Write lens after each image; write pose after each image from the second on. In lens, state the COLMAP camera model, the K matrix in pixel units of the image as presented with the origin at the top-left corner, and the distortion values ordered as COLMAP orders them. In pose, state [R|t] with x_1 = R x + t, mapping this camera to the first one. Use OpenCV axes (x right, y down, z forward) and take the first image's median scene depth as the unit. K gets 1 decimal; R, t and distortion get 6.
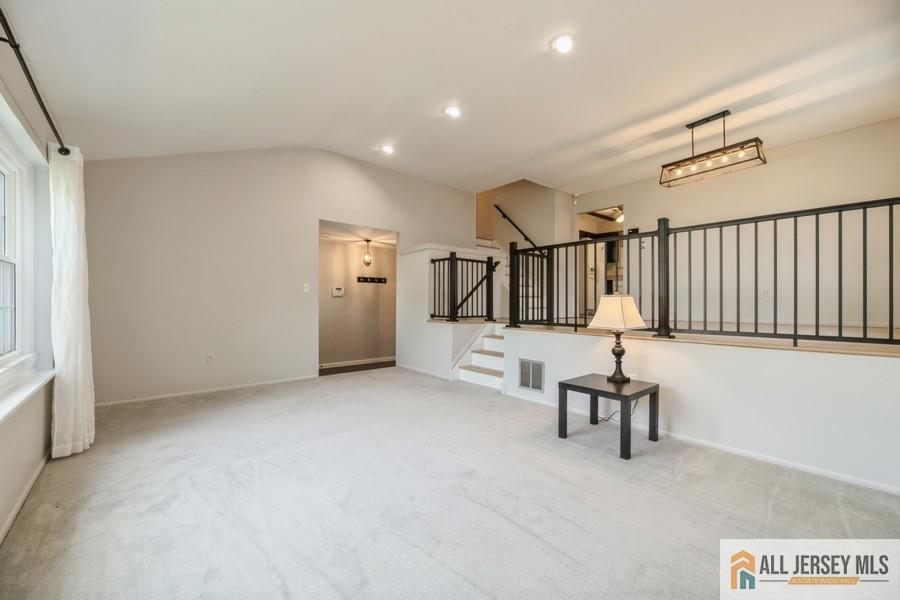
lens RADIAL K [[360.8, 0, 451.2], [0, 360.8, 305.8], [0, 0, 1]] dist [-0.001000, -0.000077]
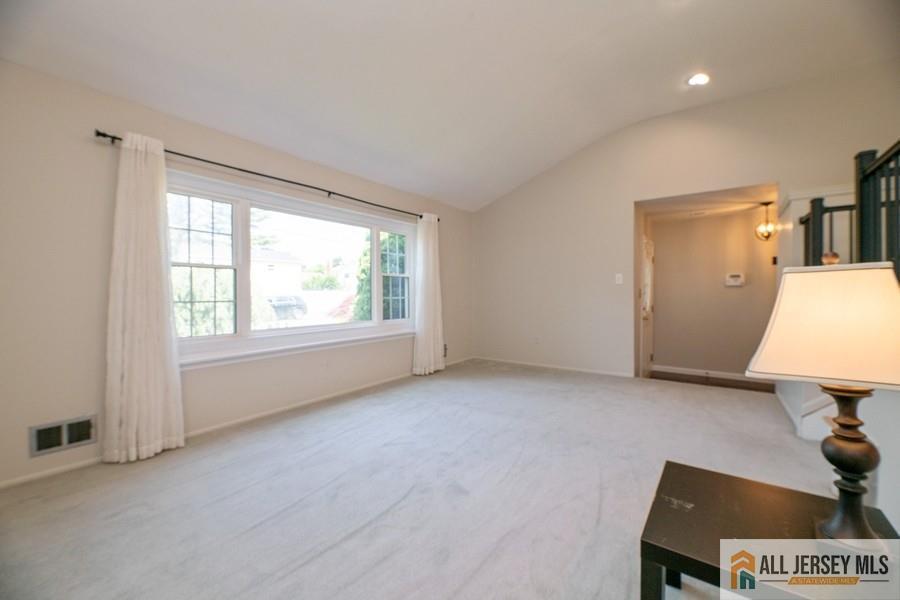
lens RADIAL K [[360.8, 0, 453.1], [0, 360.8, 296.9], [0, 0, 1]] dist [-0.001000, -0.000077]
pose [[0.204727, 0.001184, -0.978818, 0.426214], [-0.004673, 0.999989, 0.000232, -0.001140], [0.978808, 0.004526, 0.204730, 0.381218]]
